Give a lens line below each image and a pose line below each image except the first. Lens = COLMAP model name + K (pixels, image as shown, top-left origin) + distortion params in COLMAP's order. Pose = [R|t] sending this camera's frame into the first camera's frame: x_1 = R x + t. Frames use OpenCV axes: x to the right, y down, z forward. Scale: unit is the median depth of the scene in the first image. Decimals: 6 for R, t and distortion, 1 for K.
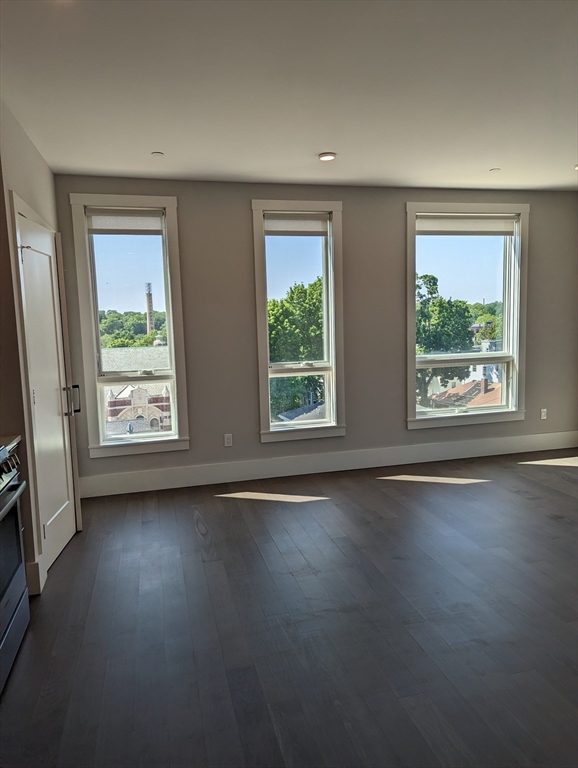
lens RADIAL K [[551.9, 0, 287.7], [0, 551.9, 382.7], [0, 0, 1]] dist [0.060311, -0.026146]
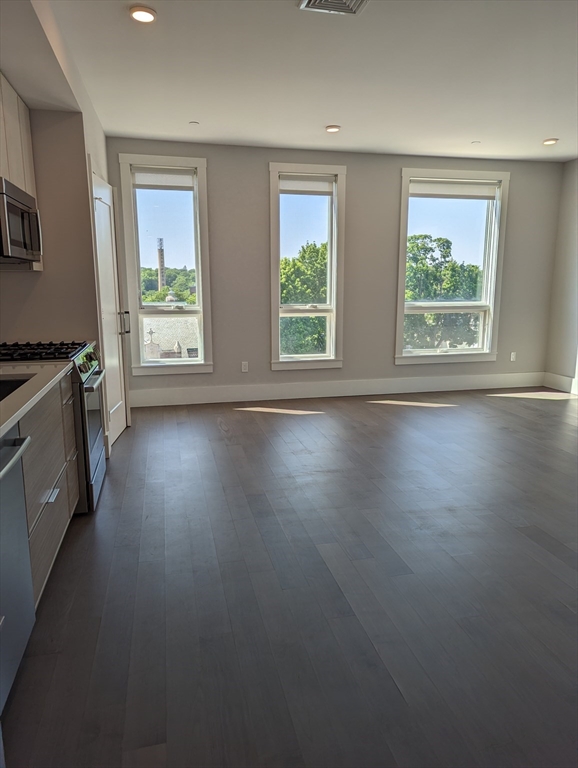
lens RADIAL K [[551.9, 0, 293.9], [0, 551.9, 382.8], [0, 0, 1]] dist [0.060311, -0.026146]
pose [[0.999535, 0.030133, -0.004676, 0.006652], [-0.029736, 0.997146, 0.069399, 0.050930], [0.006754, -0.069228, 0.997578, -0.200460]]
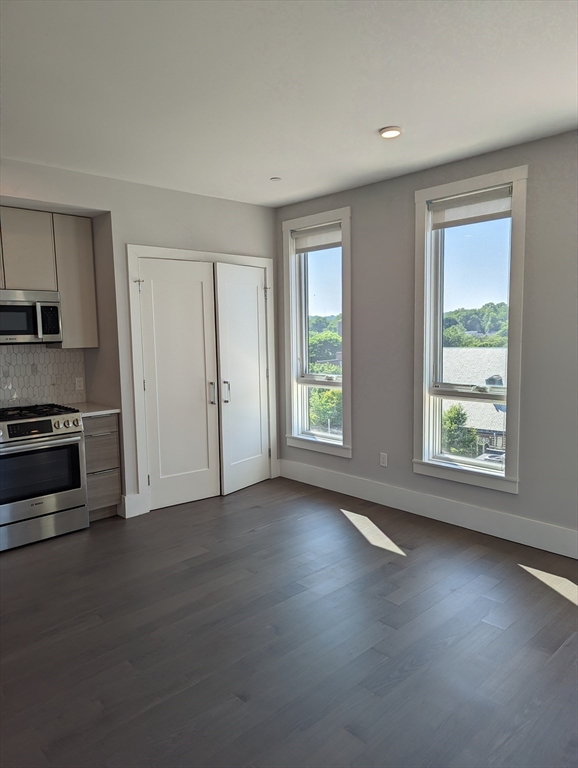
lens RADIAL K [[551.9, 0, 281.1], [0, 551.9, 389.8], [0, 0, 1]] dist [0.060311, -0.026146]
pose [[0.472049, 0.110007, -0.874682, 0.595654], [-0.124566, 0.990552, 0.057354, -0.042346], [0.872727, 0.081881, 0.481292, 0.389785]]
